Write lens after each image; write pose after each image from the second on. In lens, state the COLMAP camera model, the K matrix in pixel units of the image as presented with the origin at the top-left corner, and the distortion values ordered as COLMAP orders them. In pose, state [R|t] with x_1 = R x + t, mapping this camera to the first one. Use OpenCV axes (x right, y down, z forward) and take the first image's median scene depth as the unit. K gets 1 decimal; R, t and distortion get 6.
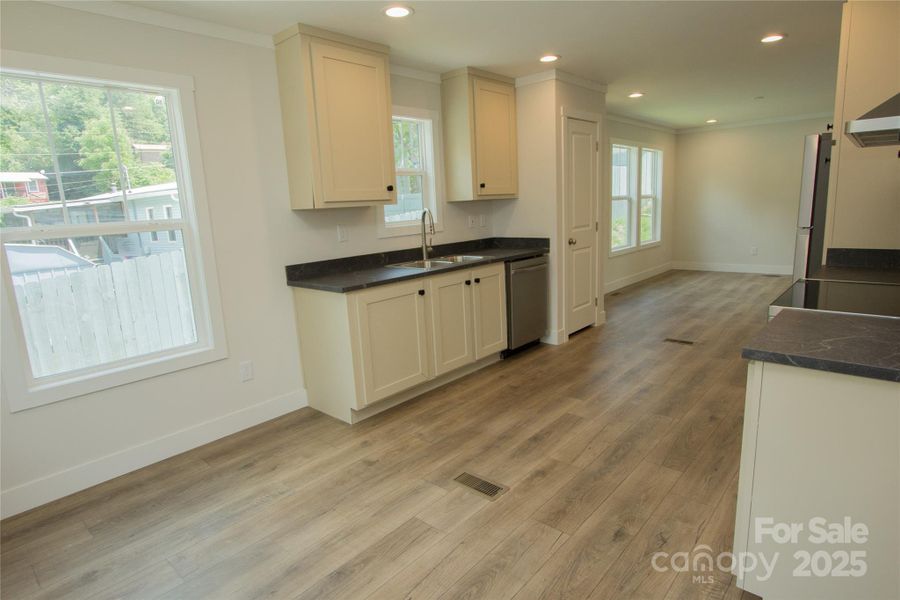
lens RADIAL K [[501.5, 0, 458.0], [0, 501.5, 300.4], [0, 0, 1]] dist [-0.004992, -0.000865]
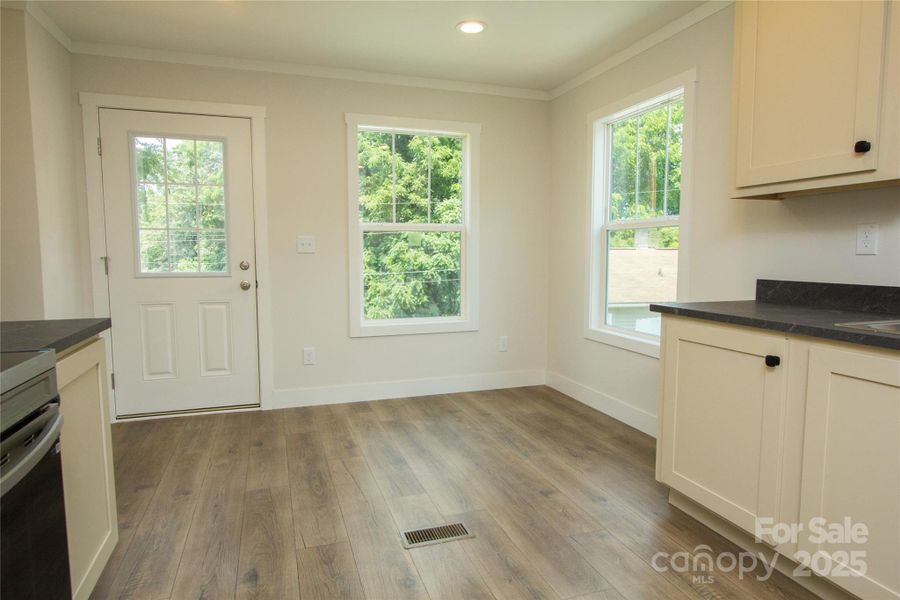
lens RADIAL K [[540.8, 0, 450.0], [0, 540.8, 300.0], [0, 0, 1]] dist [-0.003948, -0.000472]
pose [[-0.508975, 0.121082, -0.852223, 0.636417], [-0.140729, 0.965031, 0.221158, -0.173512], [0.849199, 0.232497, -0.474137, 1.167669]]
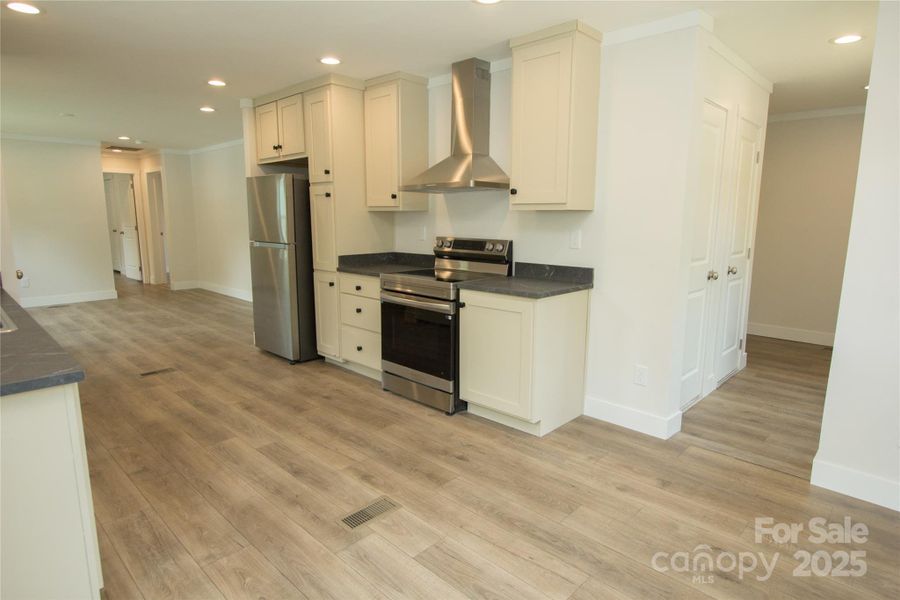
lens RADIAL K [[501.5, 0, 458.0], [0, 501.5, 300.4], [0, 0, 1]] dist [-0.004992, -0.000865]
pose [[0.038601, -0.122000, 0.991779, -0.720326], [0.182275, 0.976726, 0.113054, -0.083041], [-0.982490, 0.176413, 0.059940, 0.615691]]
